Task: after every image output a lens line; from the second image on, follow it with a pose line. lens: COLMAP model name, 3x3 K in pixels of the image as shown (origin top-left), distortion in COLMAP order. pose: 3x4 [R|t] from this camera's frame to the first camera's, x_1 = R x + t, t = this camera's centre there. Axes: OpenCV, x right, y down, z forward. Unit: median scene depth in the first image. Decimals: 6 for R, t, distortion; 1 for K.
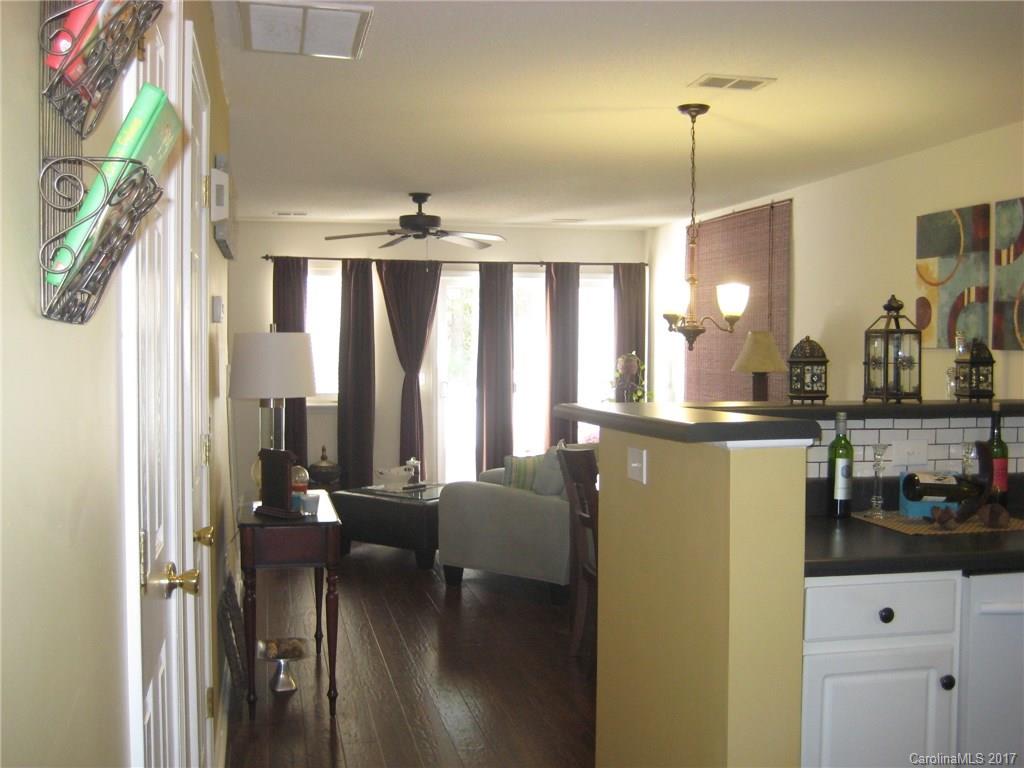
lens RADIAL K [[1075.4, 0, 512.0], [0, 1075.4, 384.0], [0, 0, 1]] dist [-0.139116, 0.174635]
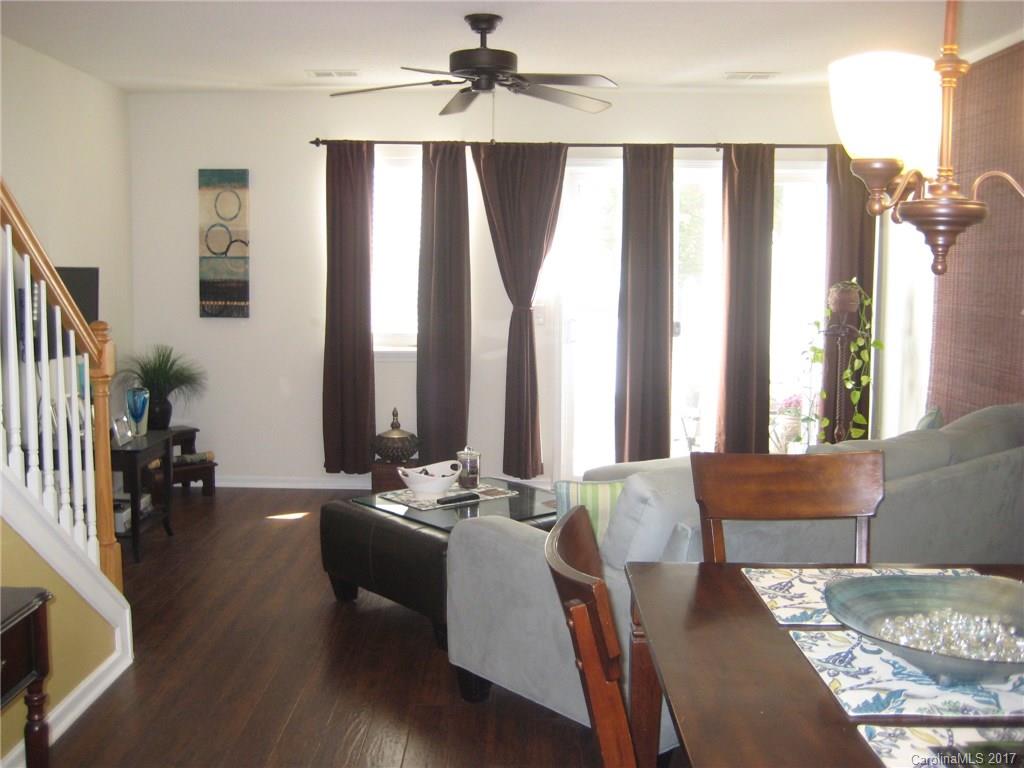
lens RADIAL K [[1075.4, 0, 512.0], [0, 1075.4, 384.0], [0, 0, 1]] dist [-0.139116, 0.174635]
pose [[0.975215, 0.025027, -0.219841, 0.055147], [-0.009837, 0.997504, 0.069924, -0.009117], [0.221043, -0.066028, 0.973026, 0.326517]]
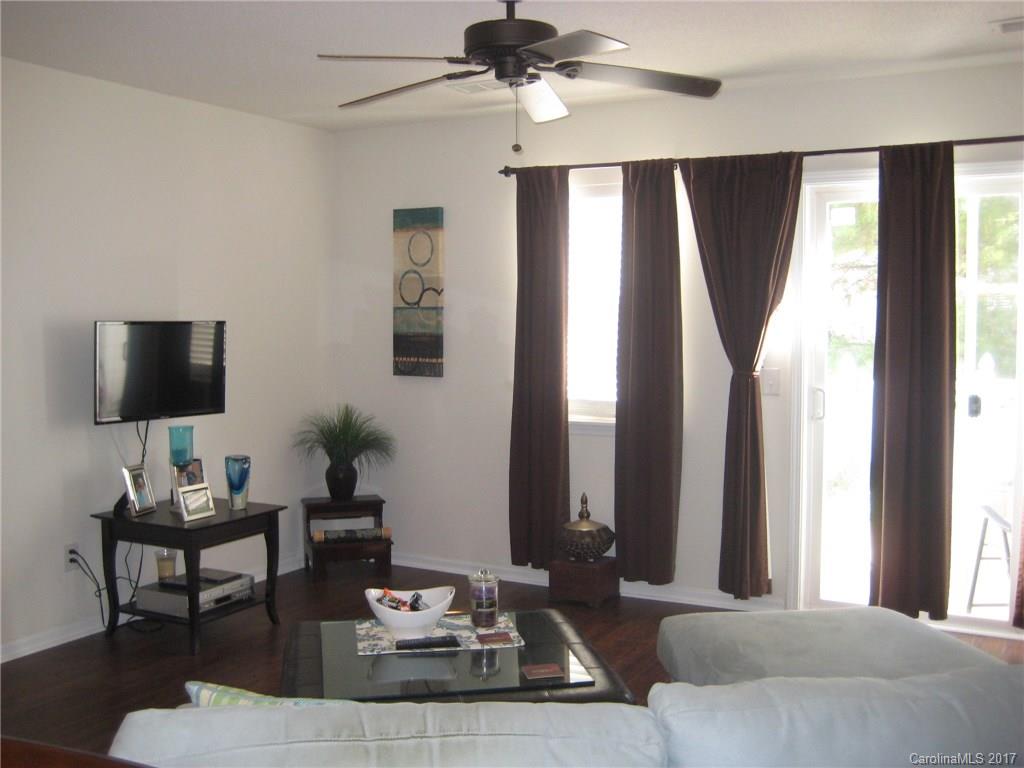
lens RADIAL K [[1075.4, 0, 512.0], [0, 1075.4, 384.0], [0, 0, 1]] dist [-0.139116, 0.174635]
pose [[0.754714, 0.037241, -0.654996, 0.168073], [-0.018158, 0.999191, 0.035888, -0.020914], [0.655802, -0.015192, 0.754780, 0.541640]]
